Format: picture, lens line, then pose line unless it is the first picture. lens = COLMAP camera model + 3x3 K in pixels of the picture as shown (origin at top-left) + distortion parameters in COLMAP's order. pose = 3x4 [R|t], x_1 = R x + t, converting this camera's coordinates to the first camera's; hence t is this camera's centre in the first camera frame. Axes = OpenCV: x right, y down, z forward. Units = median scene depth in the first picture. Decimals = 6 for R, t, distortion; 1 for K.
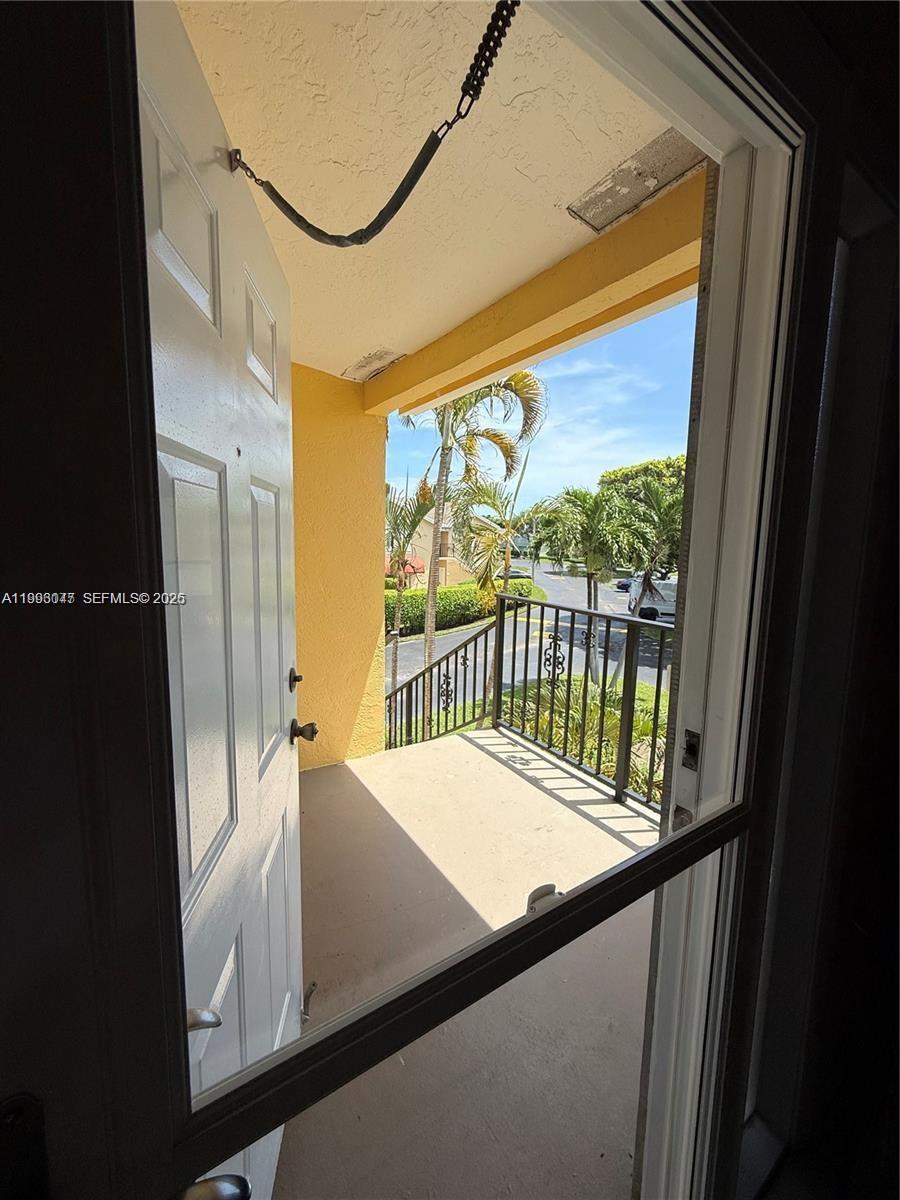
lens RADIAL K [[482.0, 0, 457.5], [0, 482.0, 602.1], [0, 0, 1]] dist [0.000838, 0.000405]
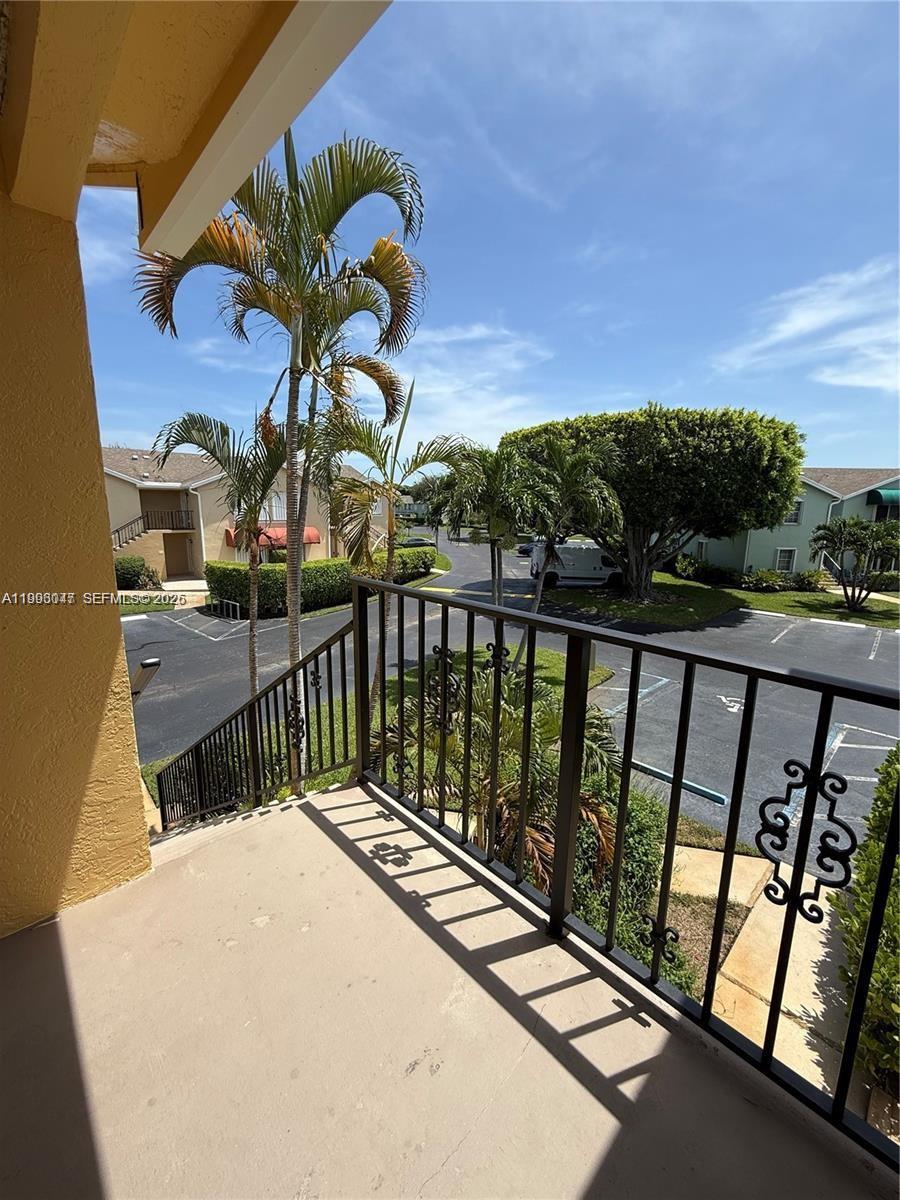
lens RADIAL K [[482.0, 0, 448.2], [0, 482.0, 594.6], [0, 0, 1]] dist [0.000838, 0.000405]
pose [[0.984184, -0.042701, 0.171923, 0.028955], [0.033899, 0.997975, 0.053814, -0.008204], [-0.173873, -0.047135, 0.983639, 0.109360]]
